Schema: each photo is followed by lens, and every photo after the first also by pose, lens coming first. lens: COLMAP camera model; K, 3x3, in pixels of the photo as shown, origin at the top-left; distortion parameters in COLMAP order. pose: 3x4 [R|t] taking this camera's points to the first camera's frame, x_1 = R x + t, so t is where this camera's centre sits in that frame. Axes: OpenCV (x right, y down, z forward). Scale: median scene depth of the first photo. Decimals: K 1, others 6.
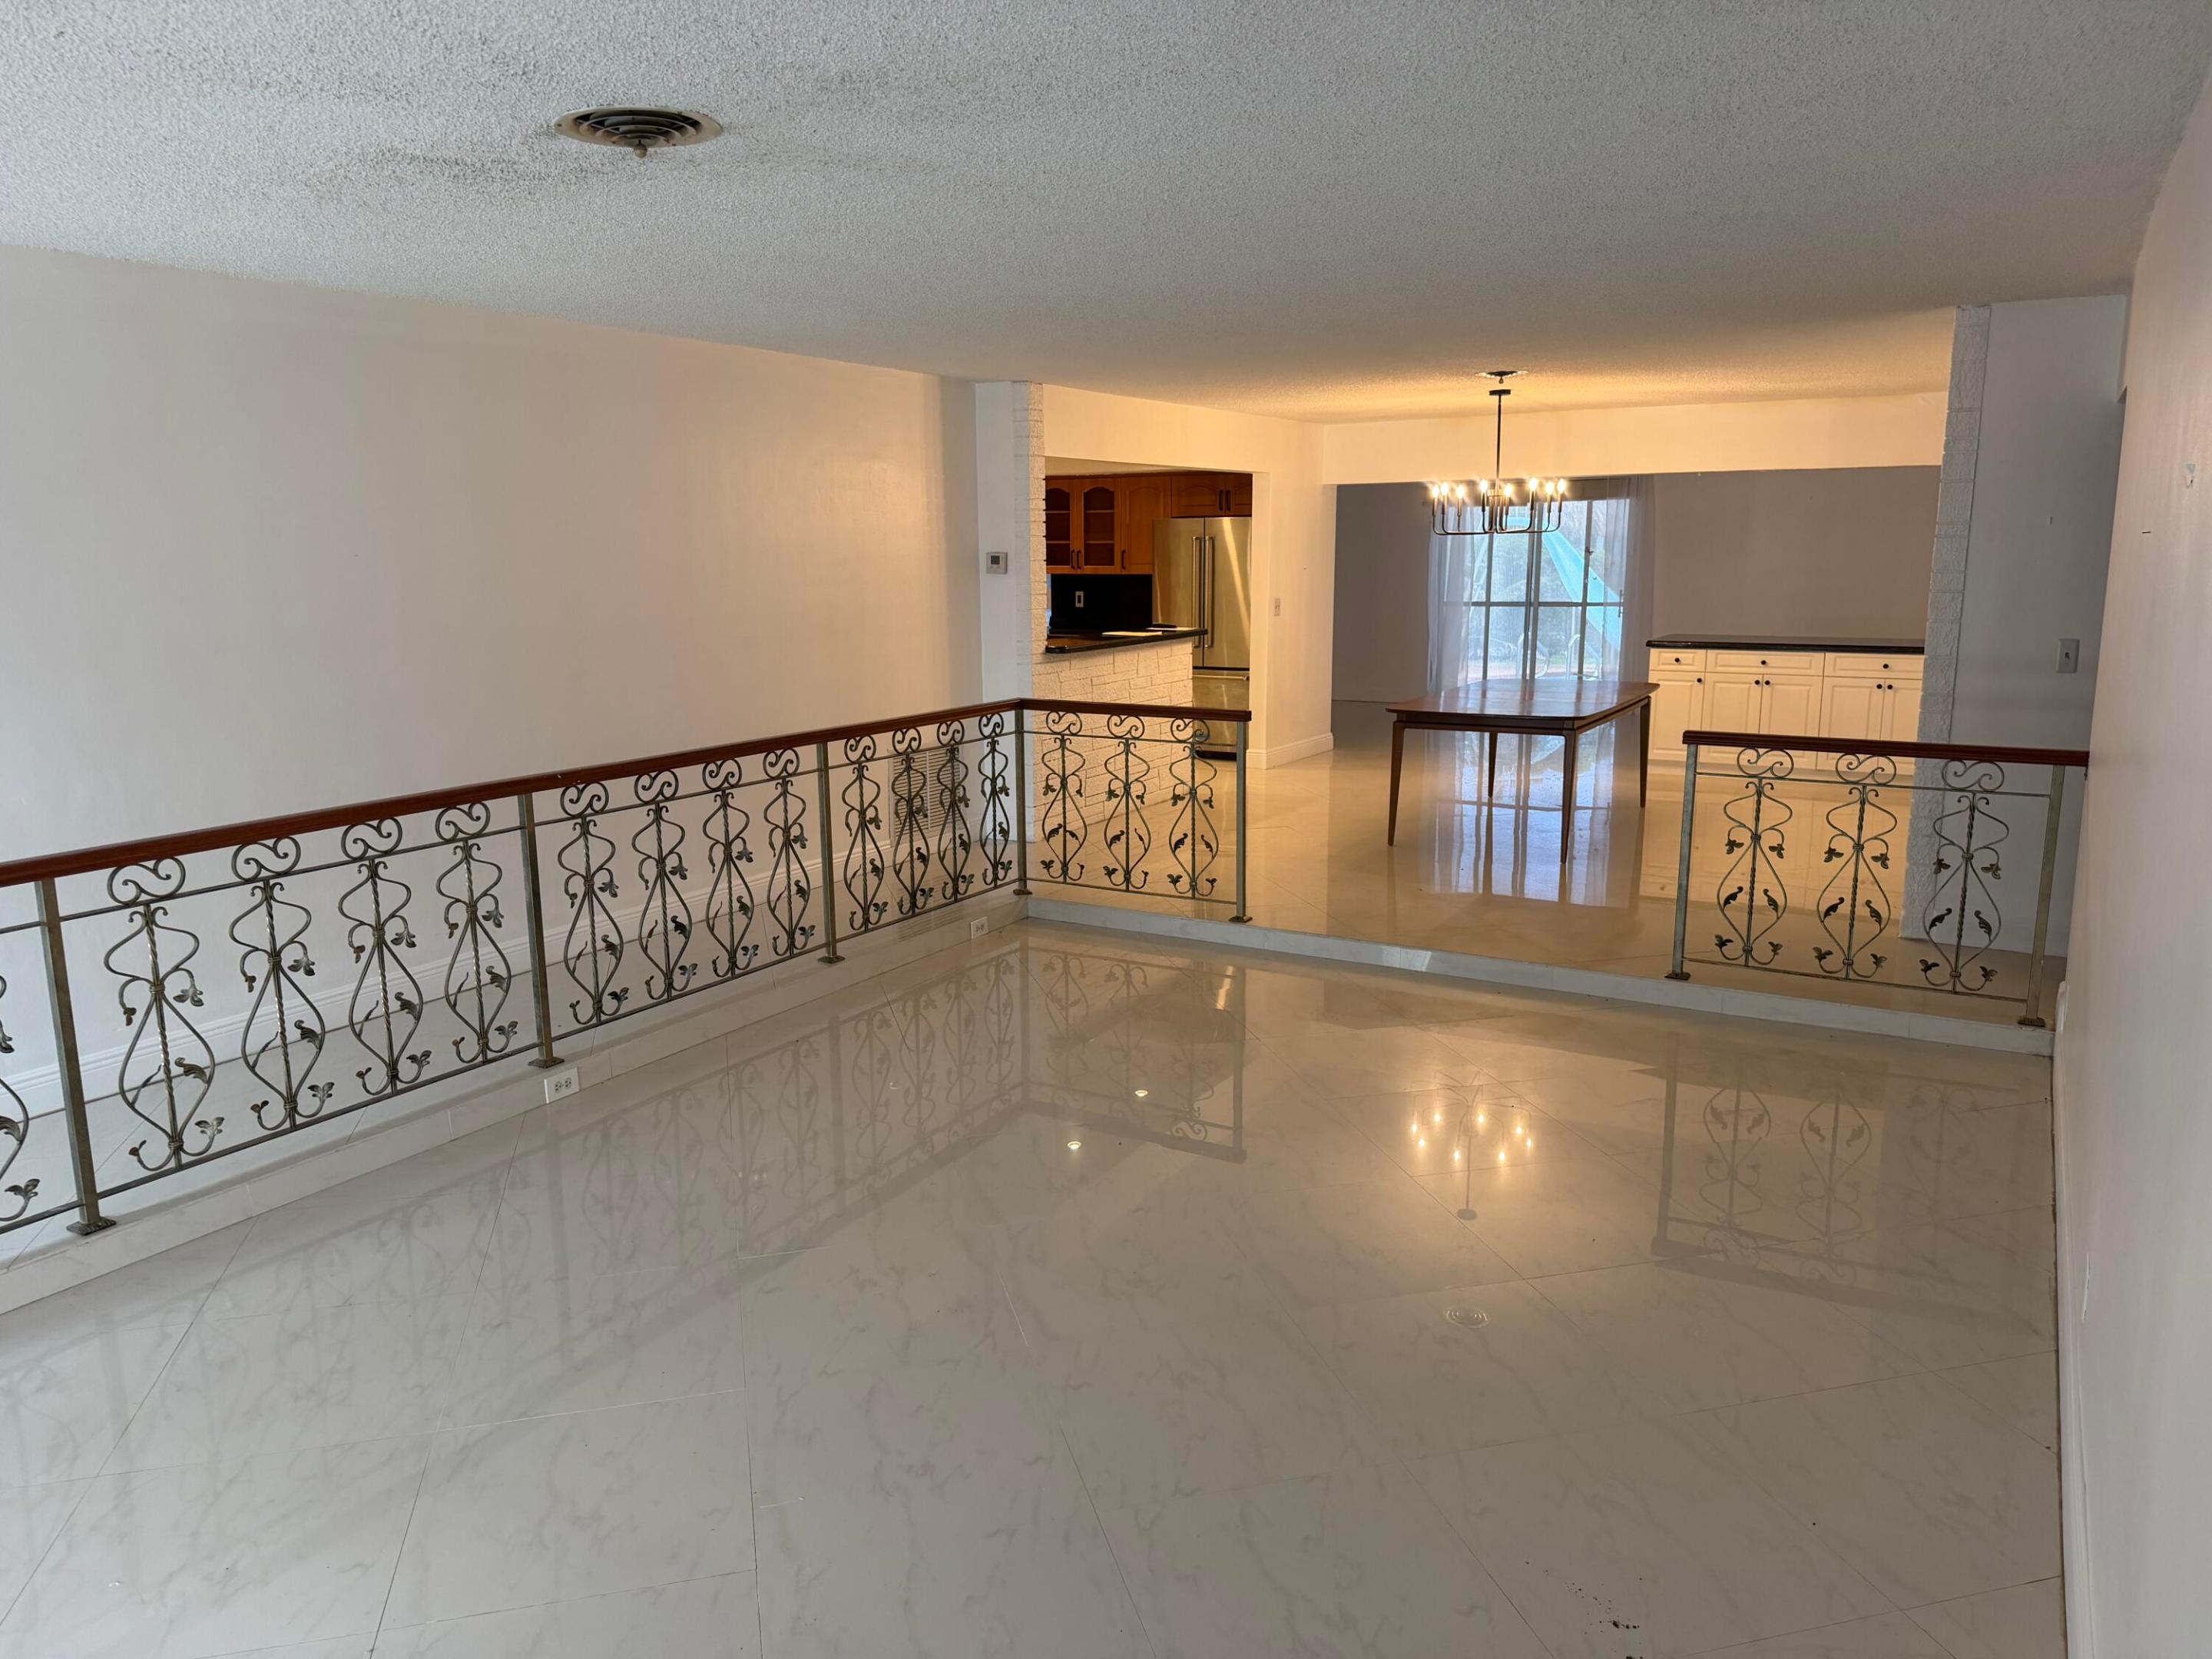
lens RADIAL K [[1551.5, 0, 1092.4], [0, 1551.5, 841.2], [0, 0, 1]] dist [0.071157, -0.097928]
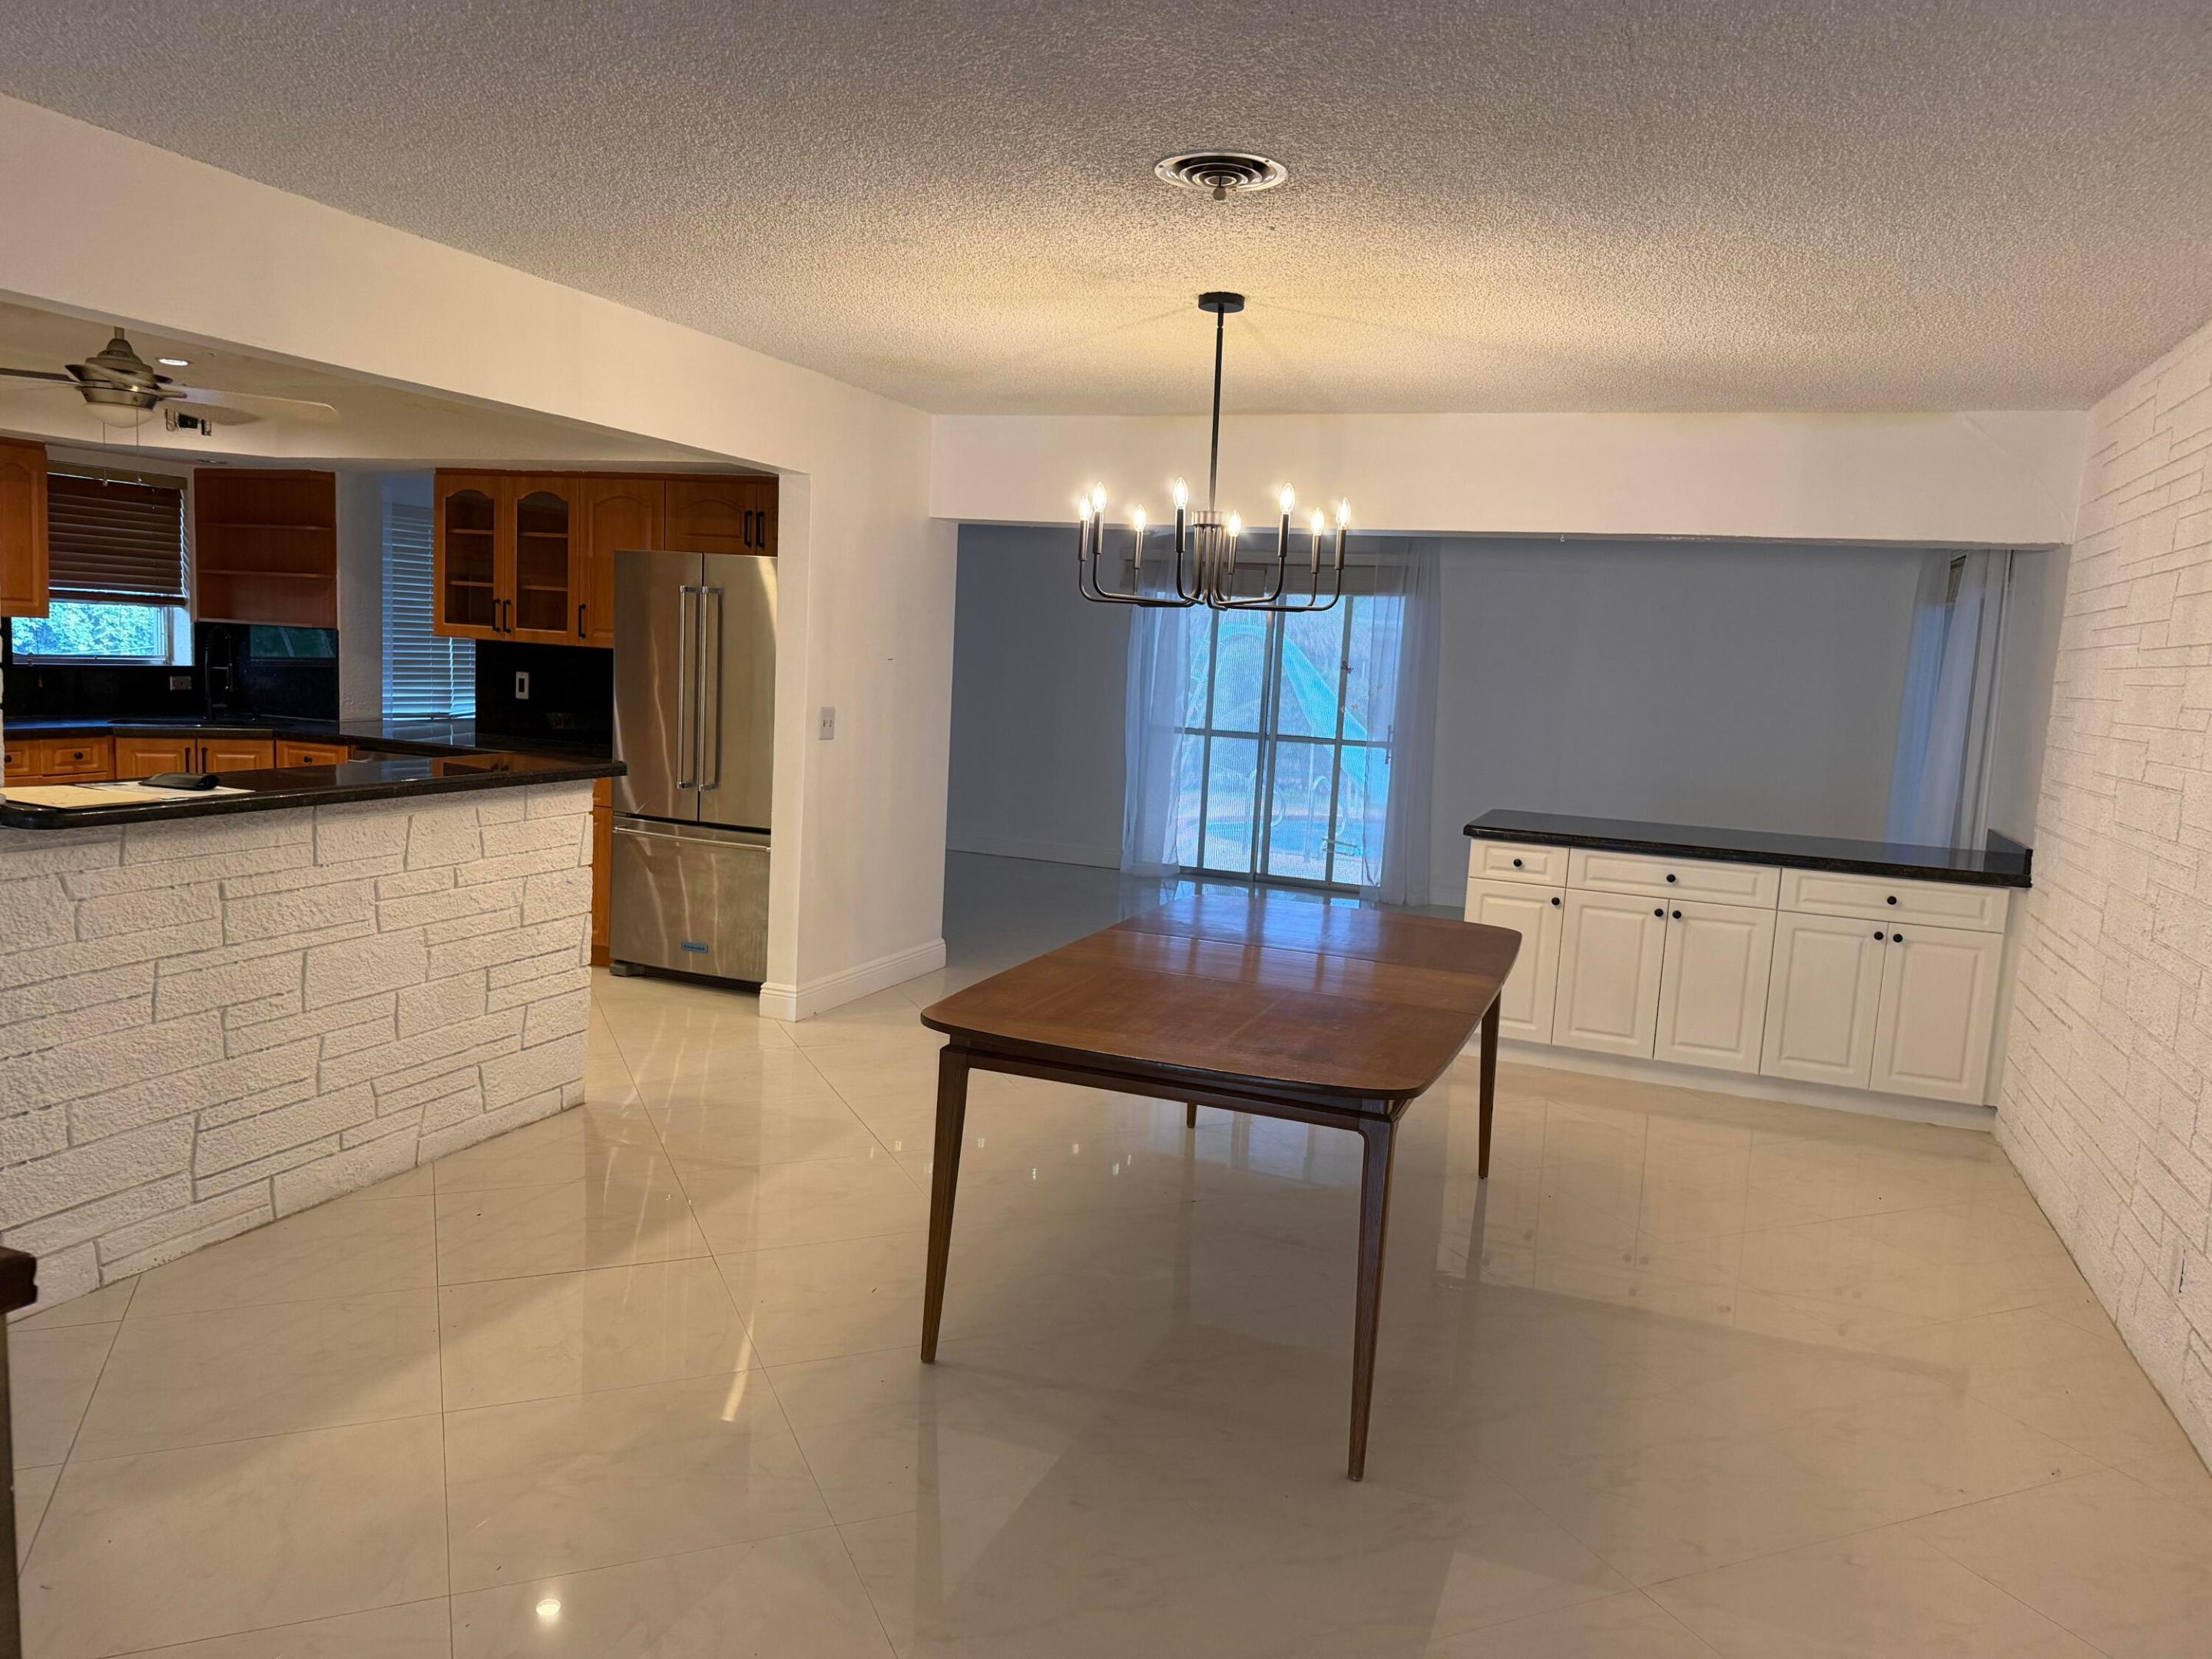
lens RADIAL K [[1551.5, 0, 1107.2], [0, 1551.5, 837.0], [0, 0, 1]] dist [0.071157, -0.097928]
pose [[0.983446, 0.046665, 0.175089, 0.111183], [-0.034938, 0.996972, -0.069474, -0.068760], [-0.177800, 0.062206, 0.982098, 0.405866]]
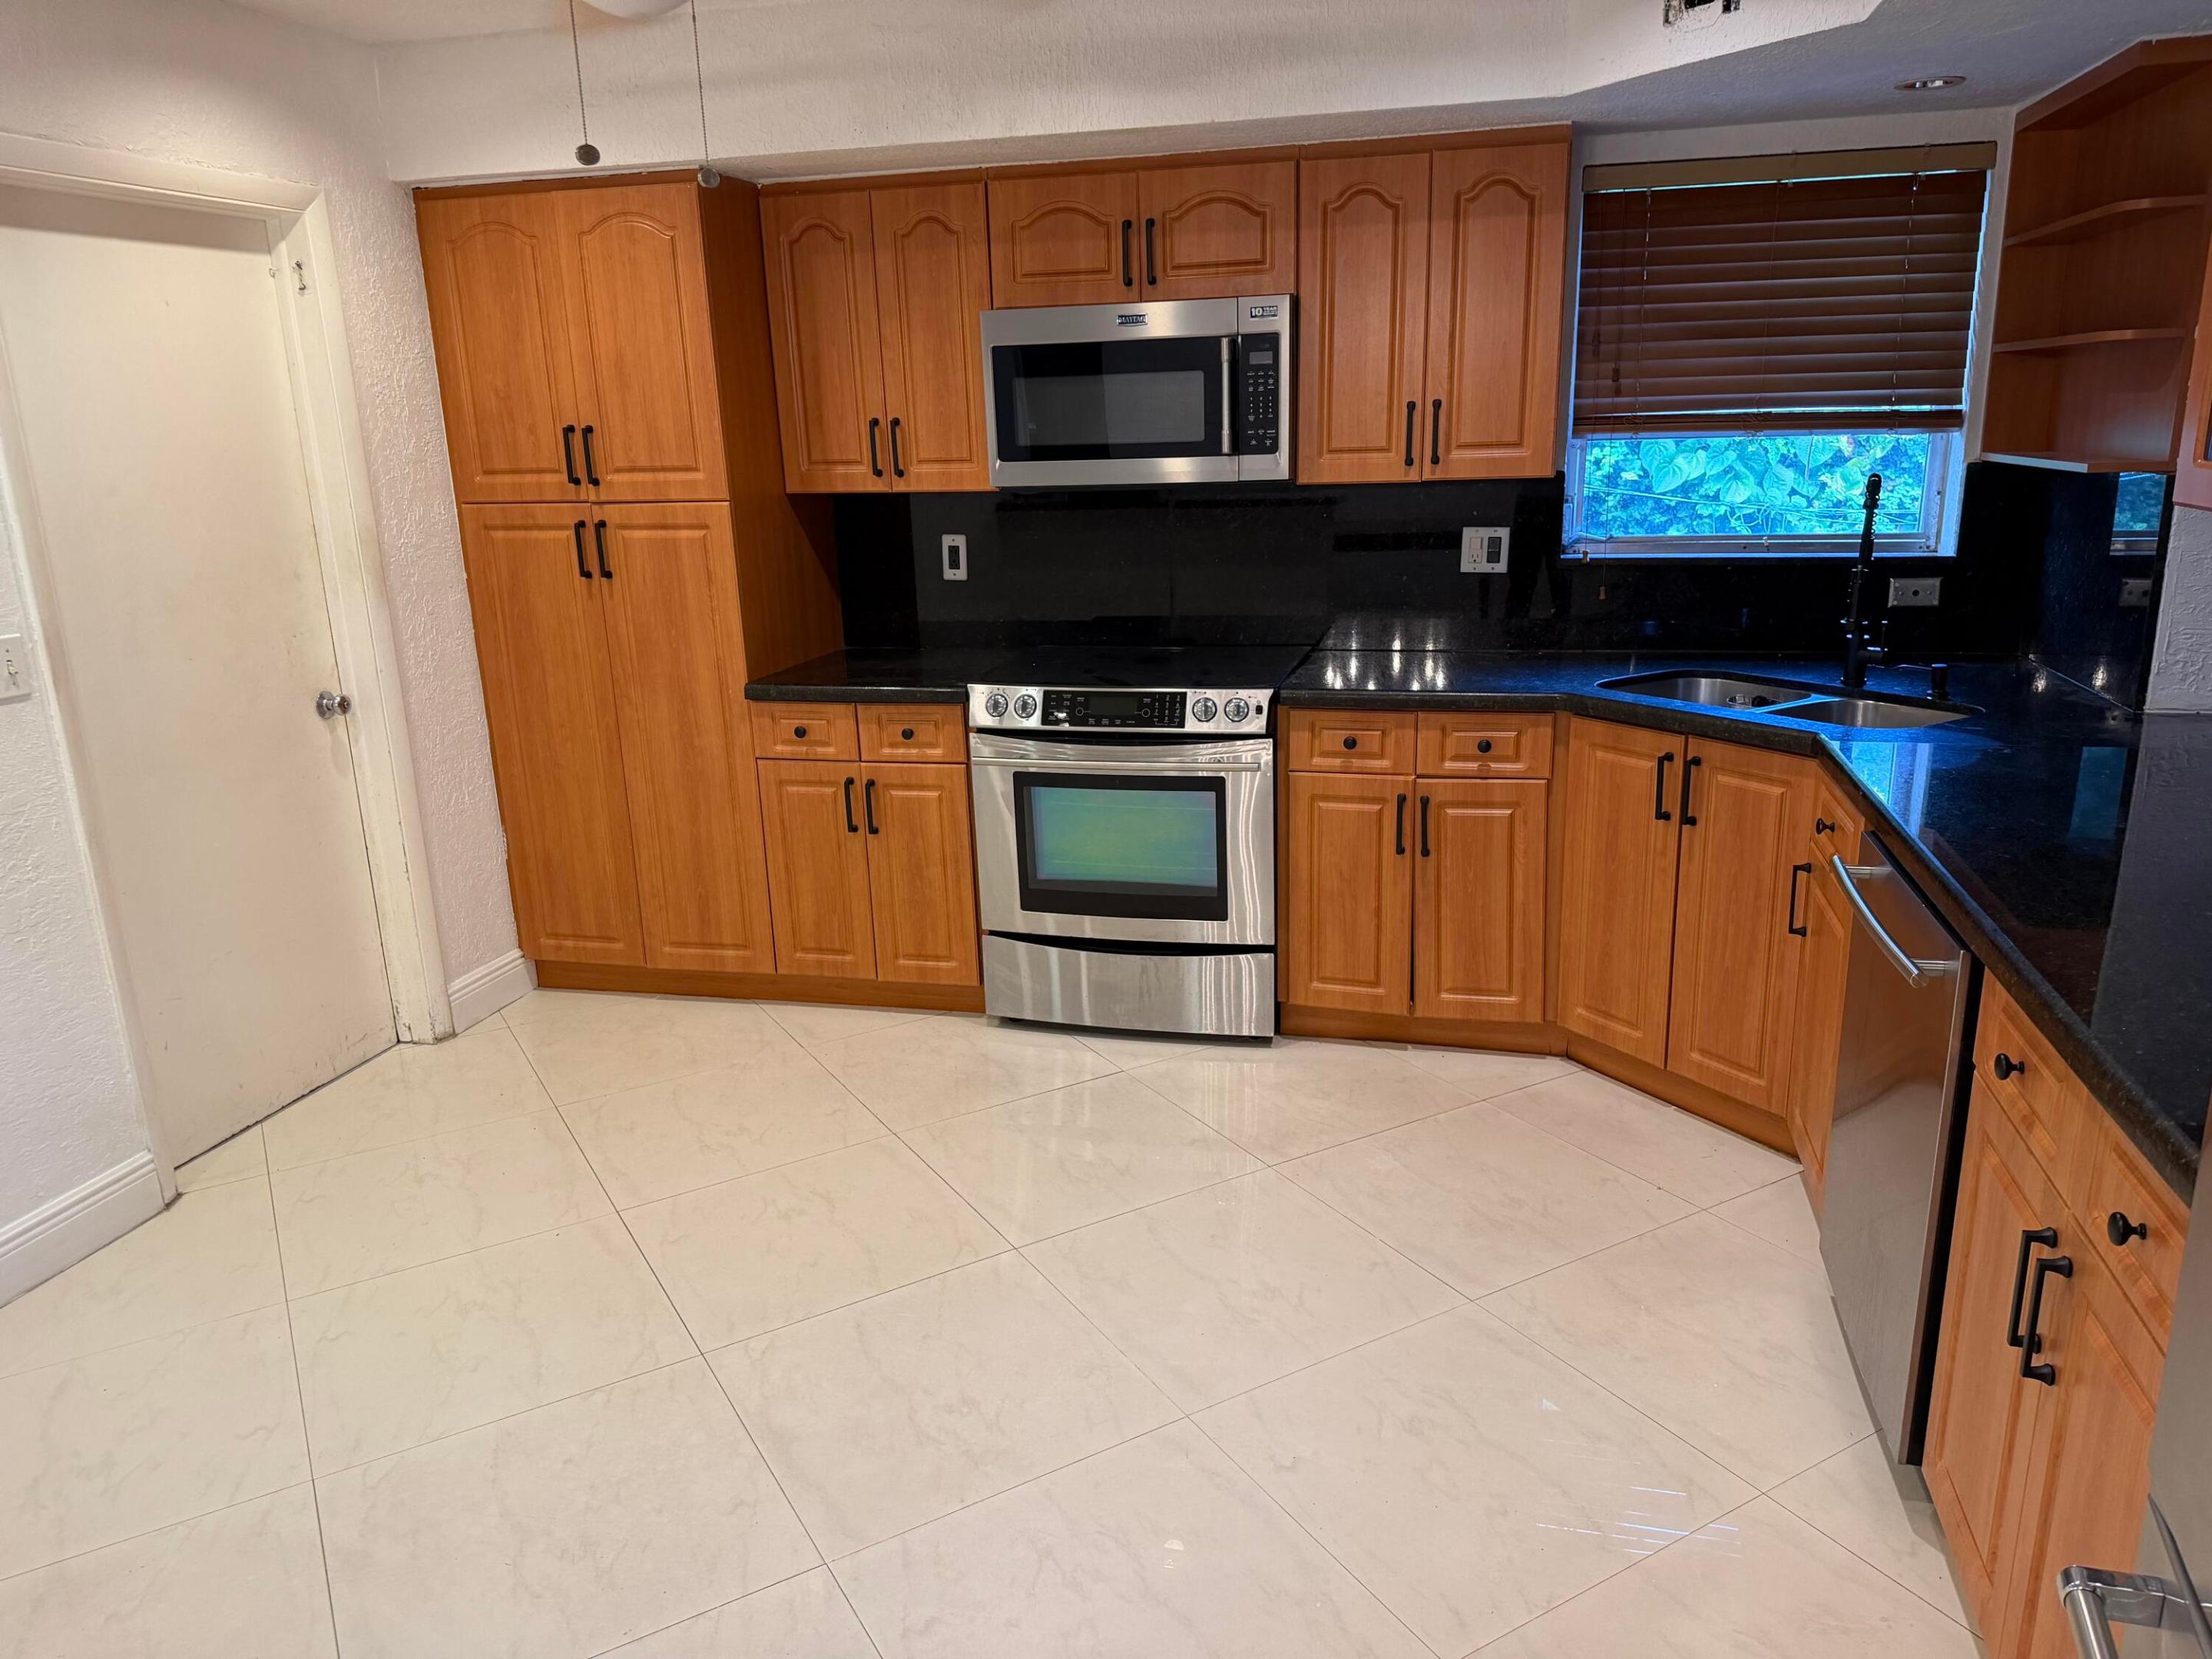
lens RADIAL K [[1551.5, 0, 1102.9], [0, 1551.5, 847.1], [0, 0, 1]] dist [0.071157, -0.097928]
pose [[0.280620, 0.264574, -0.922634, 0.102597], [-0.158713, 0.960816, 0.227251, -0.160082], [0.946606, 0.082662, 0.311616, 0.857833]]
